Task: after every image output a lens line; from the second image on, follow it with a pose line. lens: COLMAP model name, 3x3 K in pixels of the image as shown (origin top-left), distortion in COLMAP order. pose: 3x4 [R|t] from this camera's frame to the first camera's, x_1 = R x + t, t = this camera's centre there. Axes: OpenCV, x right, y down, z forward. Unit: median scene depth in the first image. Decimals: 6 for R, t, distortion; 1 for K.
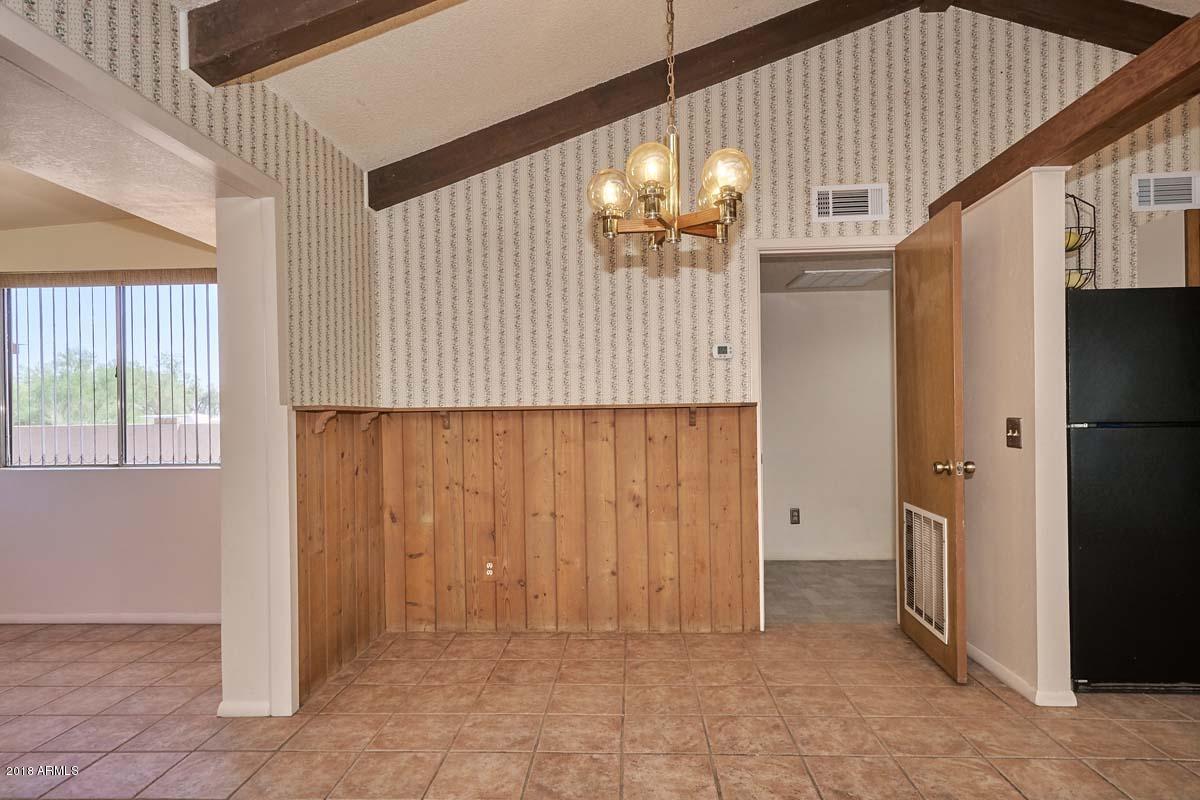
lens RADIAL K [[685.1, 0, 590.8], [0, 685.1, 417.9], [0, 0, 1]] dist [0.000853, 0.002606]
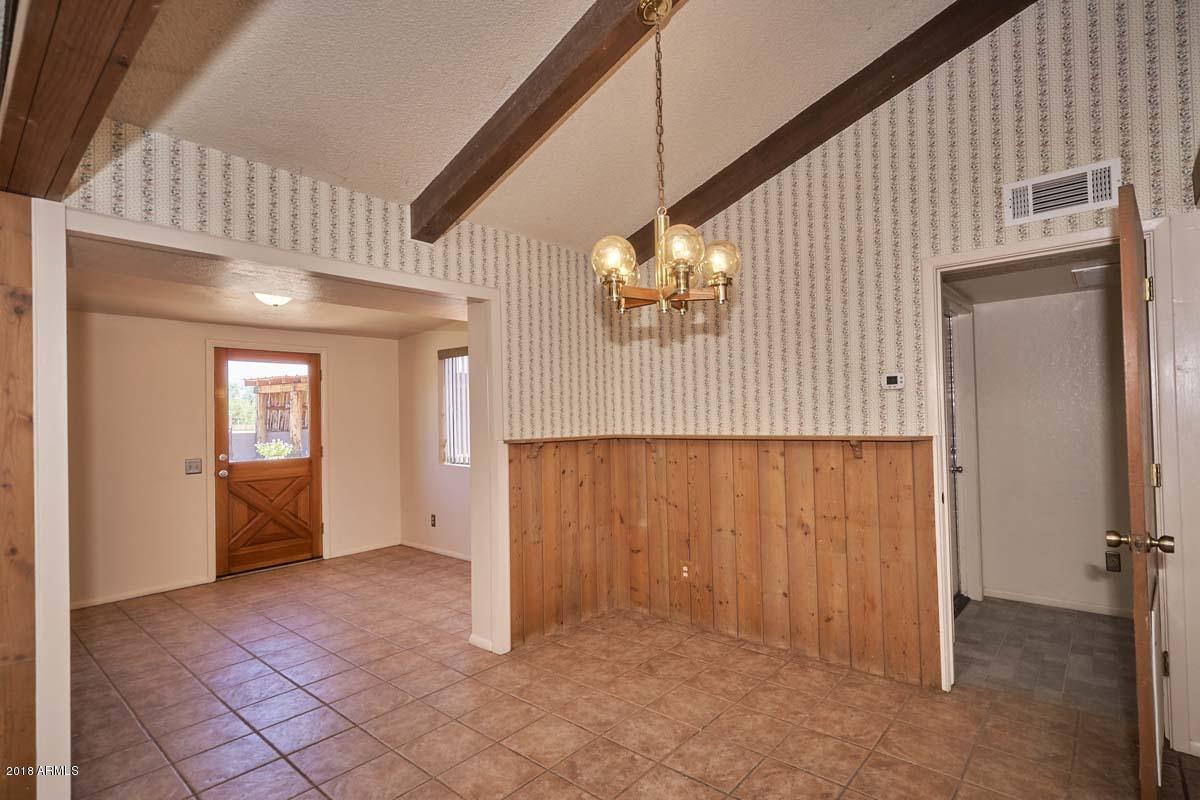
lens RADIAL K [[574.6, 0, 599.3], [0, 574.6, 406.5], [0, 0, 1]] dist [0.001879, -0.000583]
pose [[0.789052, -0.014477, -0.614155, 0.360149], [0.007529, 0.999875, -0.013896, -0.054388], [0.614280, 0.006341, 0.789063, 0.122400]]
